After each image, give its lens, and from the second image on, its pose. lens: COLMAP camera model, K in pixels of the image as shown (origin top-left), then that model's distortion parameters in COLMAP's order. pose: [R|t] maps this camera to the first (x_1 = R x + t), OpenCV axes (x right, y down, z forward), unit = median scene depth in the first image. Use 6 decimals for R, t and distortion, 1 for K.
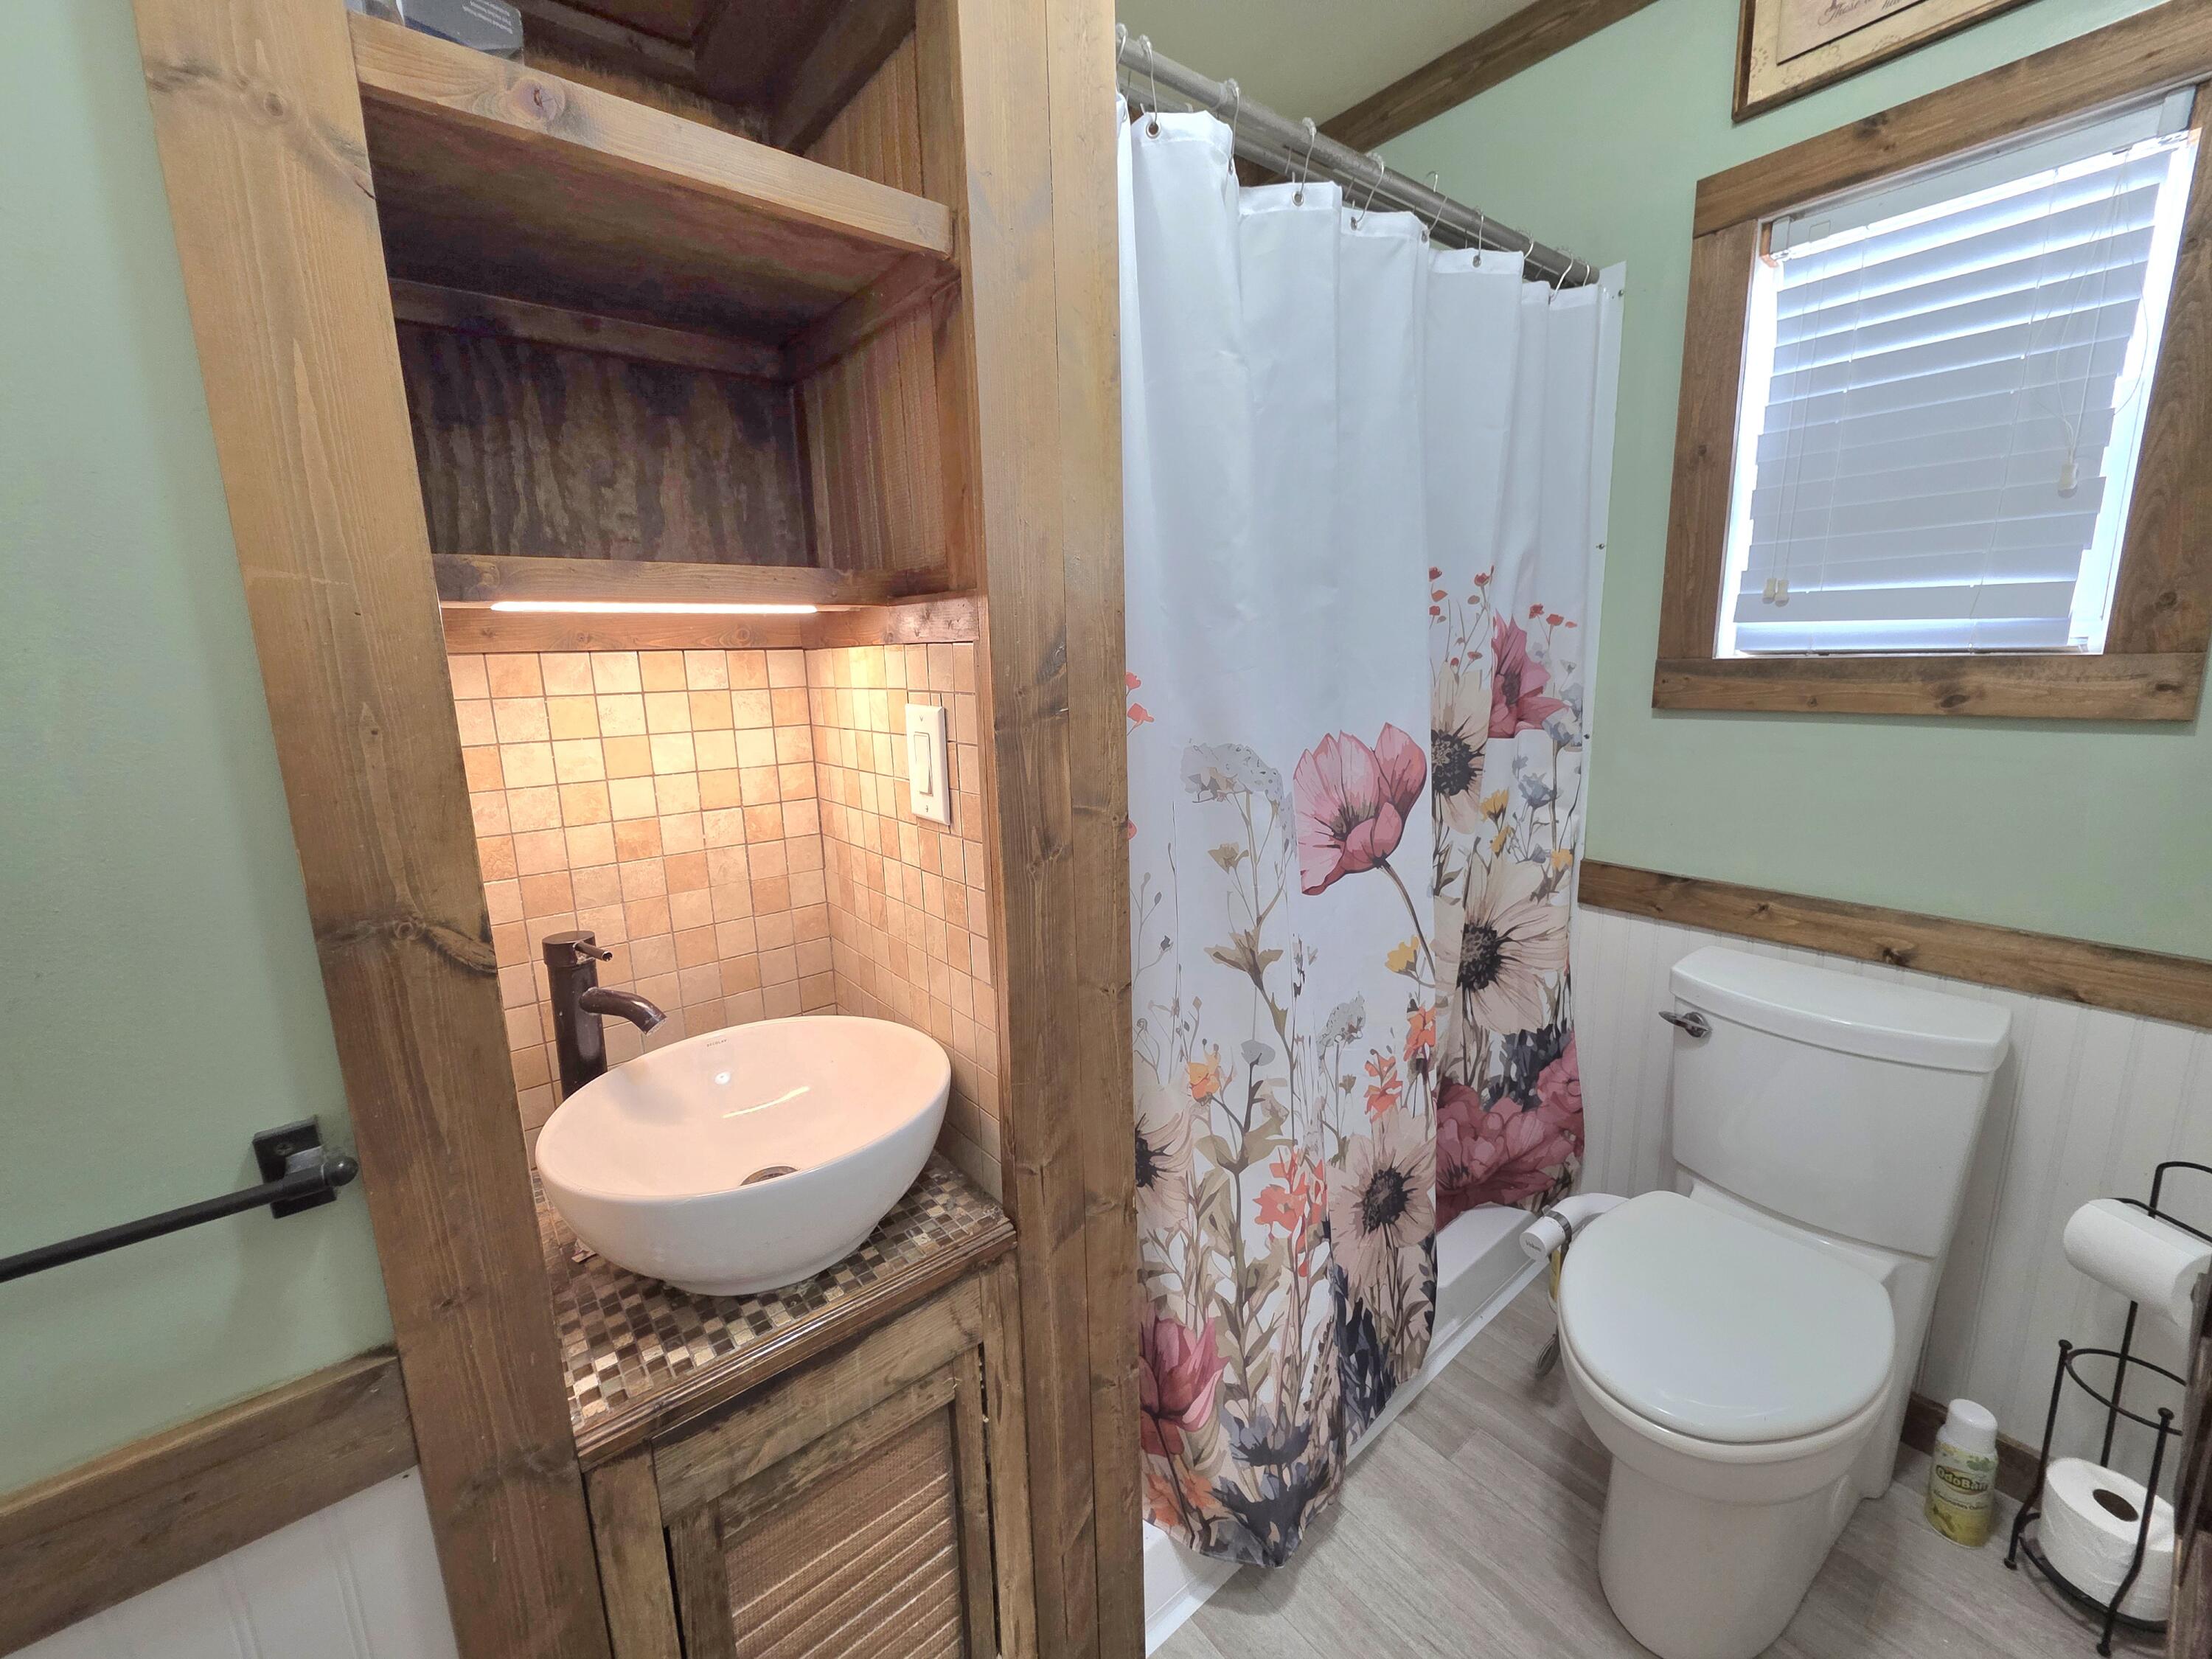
lens RADIAL K [[889.4, 0, 1119.2], [0, 889.4, 823.5], [0, 0, 1]] dist [-0.000024, -0.000105]
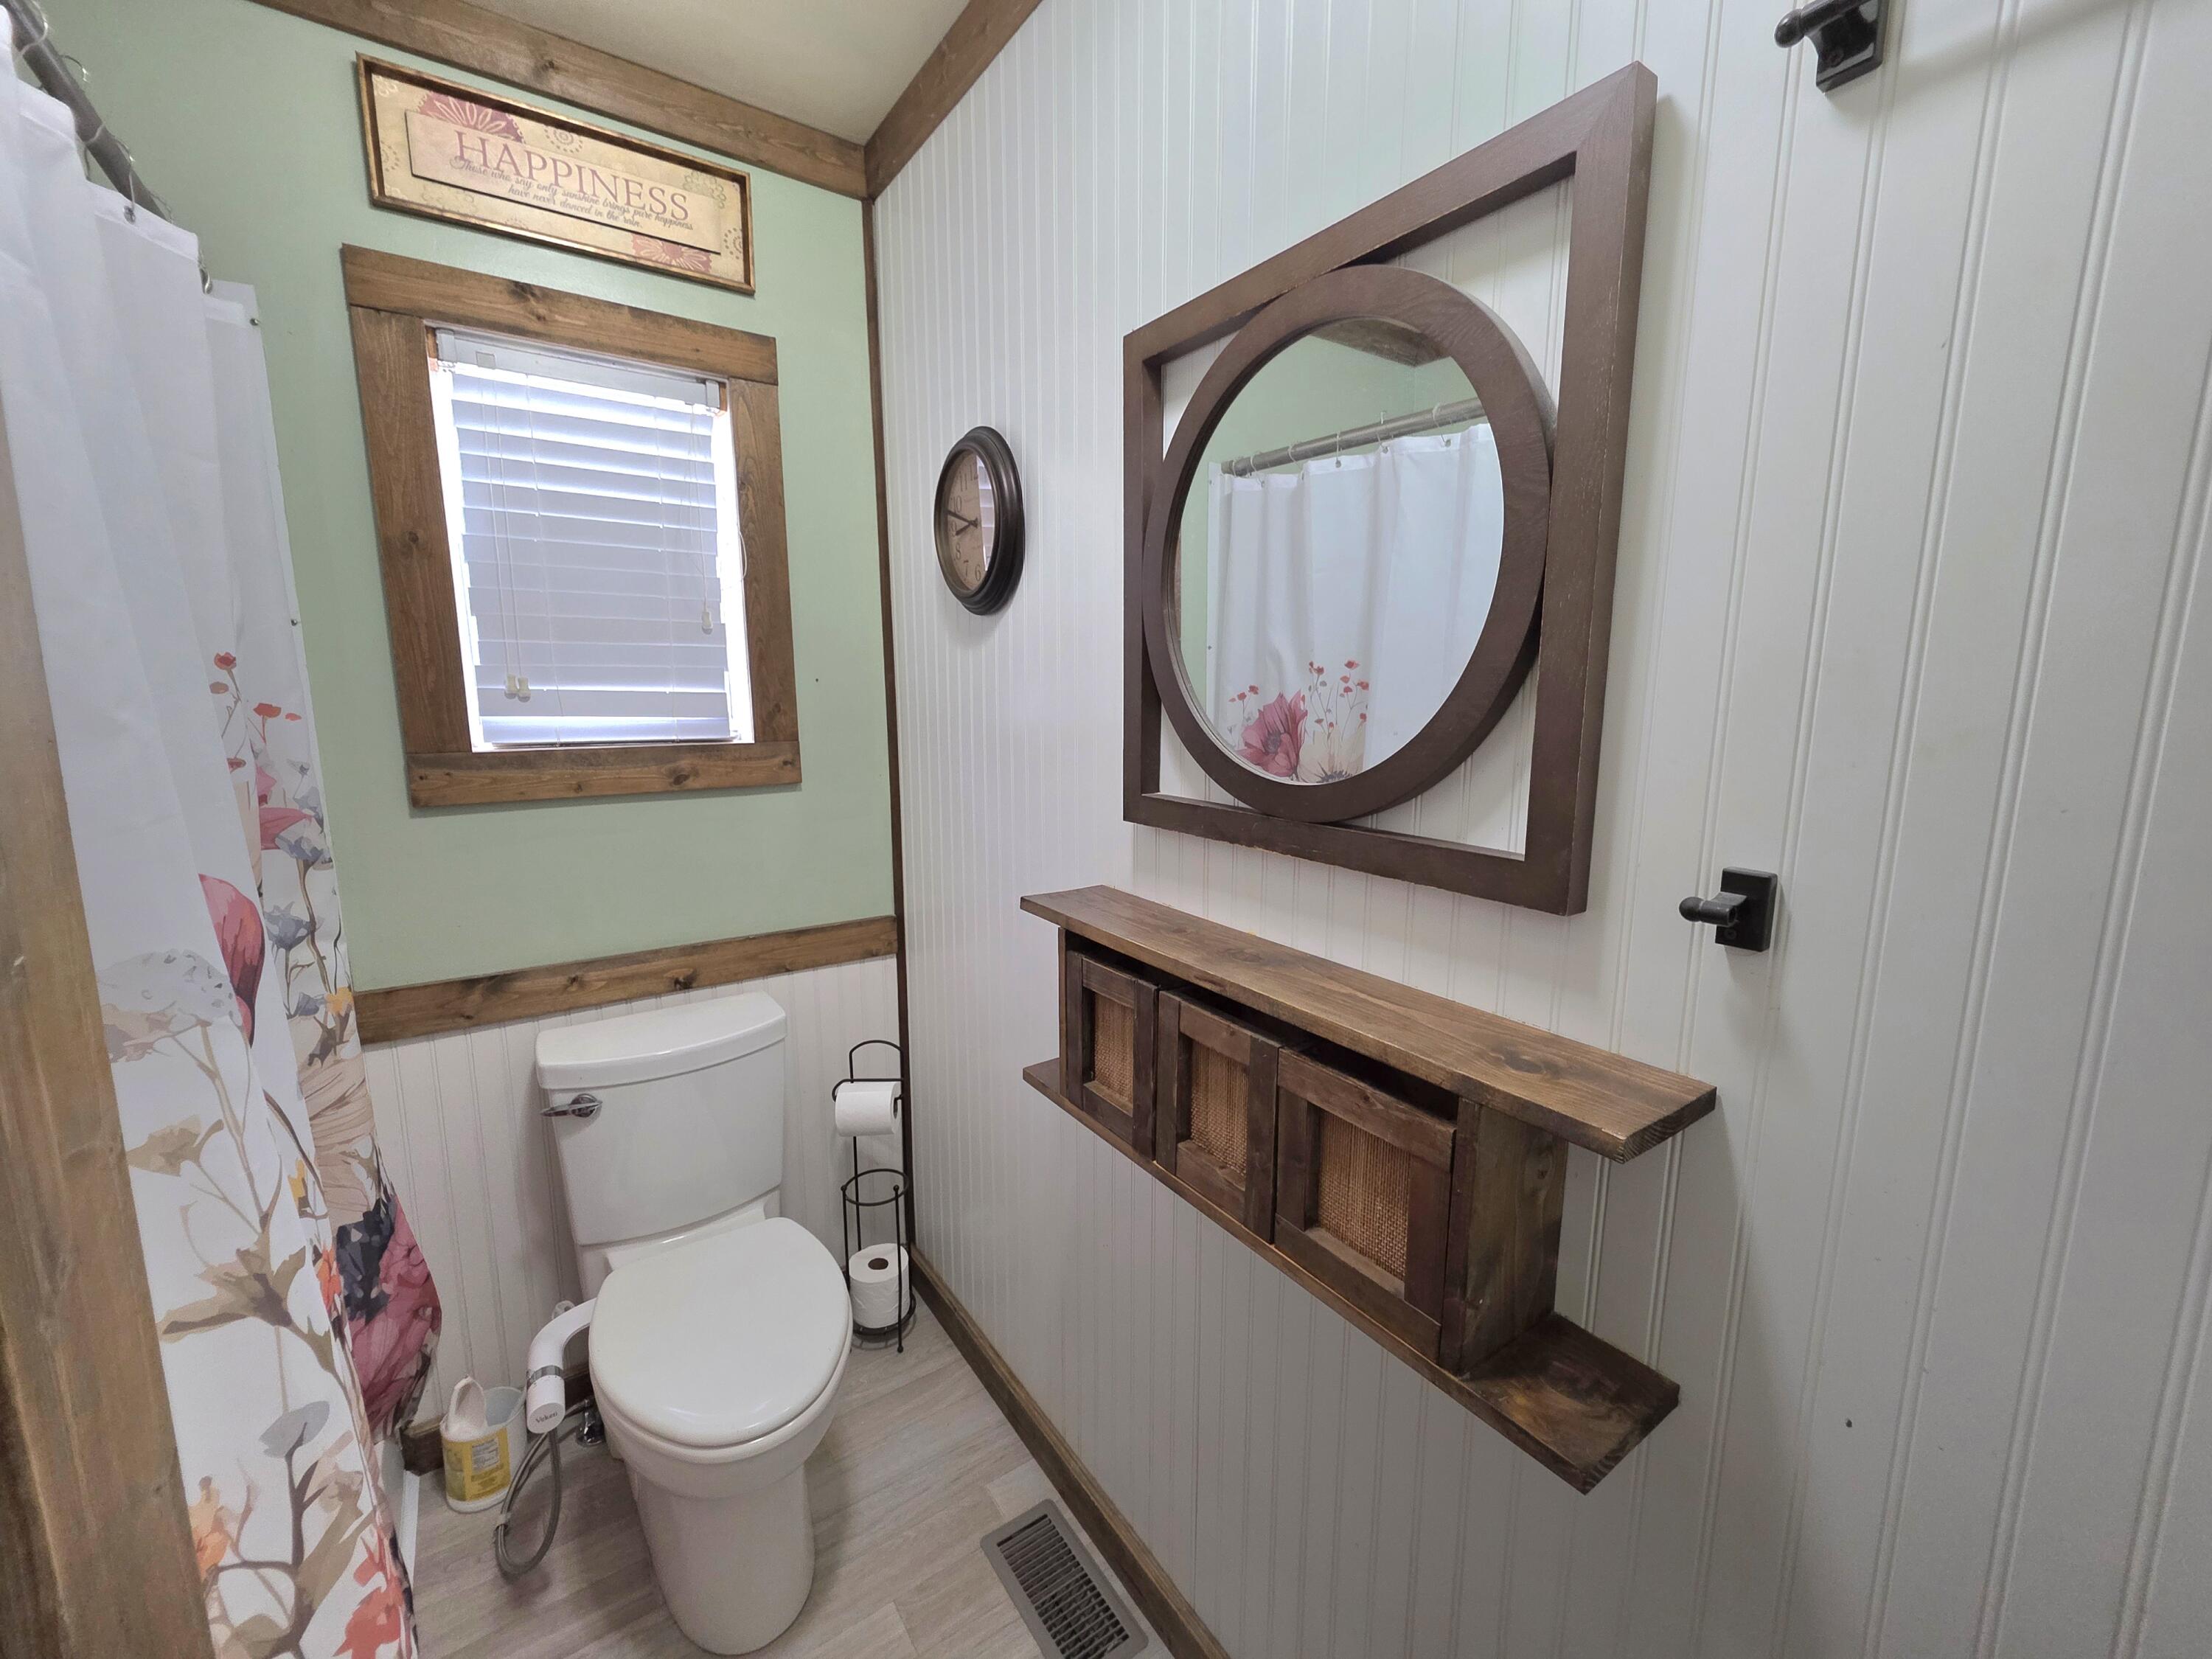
lens RADIAL K [[889.4, 0, 1119.3], [0, 889.4, 821.6], [0, 0, 1]] dist [-0.000024, -0.000105]
pose [[0.062021, -0.120245, 0.990805, -0.288290], [0.188542, 0.976254, 0.106677, -0.086020], [-0.980105, 0.180193, 0.083220, 0.246163]]
